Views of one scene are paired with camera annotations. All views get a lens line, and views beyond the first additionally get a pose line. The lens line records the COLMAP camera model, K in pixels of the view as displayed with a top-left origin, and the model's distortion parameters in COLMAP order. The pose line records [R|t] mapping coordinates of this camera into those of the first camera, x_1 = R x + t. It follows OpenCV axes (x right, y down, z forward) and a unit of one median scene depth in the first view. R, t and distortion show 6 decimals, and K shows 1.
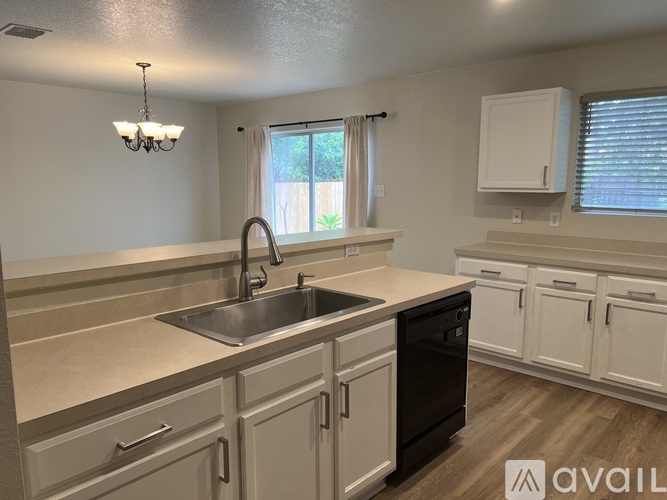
lens RADIAL K [[502.0, 0, 333.9], [0, 502.0, 245.8], [0, 0, 1]] dist [0.001091, -0.016425]
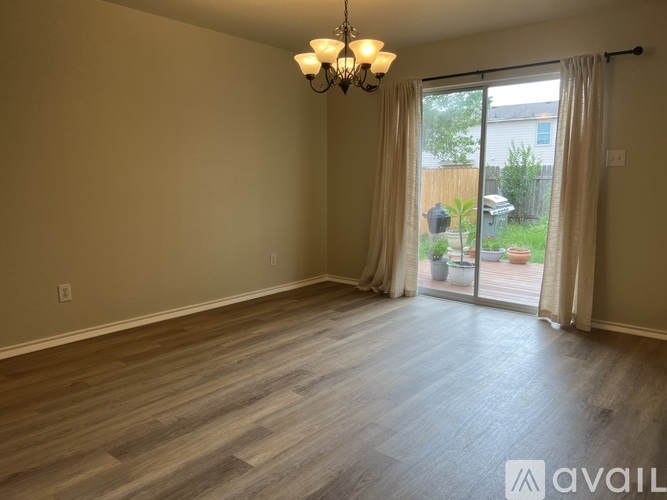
lens RADIAL K [[502.0, 0, 318.0], [0, 502.0, 249.3], [0, 0, 1]] dist [0.001091, -0.016425]
pose [[0.999634, -0.007369, 0.026042, -0.056263], [0.007116, 0.999927, 0.009769, 0.001989], [-0.026112, -0.009580, 0.999613, 0.043728]]
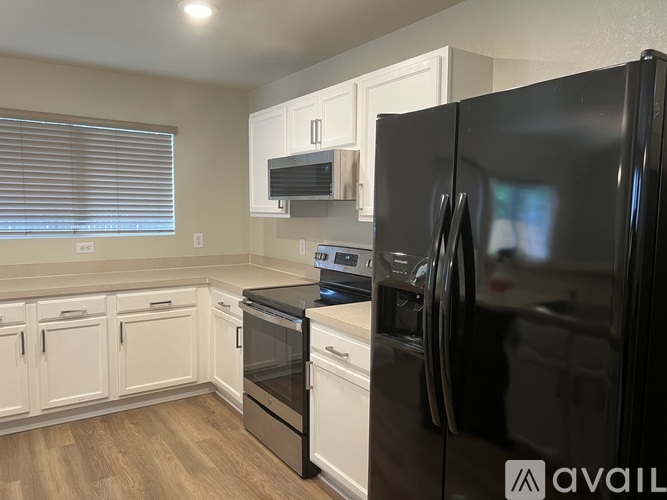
lens RADIAL K [[502.0, 0, 332.1], [0, 502.0, 251.1], [0, 0, 1]] dist [0.001091, -0.016425]
pose [[0.220275, -0.087605, 0.971496, -0.342372], [0.116392, 0.991204, 0.062991, -0.042074], [-0.968469, 0.099199, 0.228534, 0.322036]]
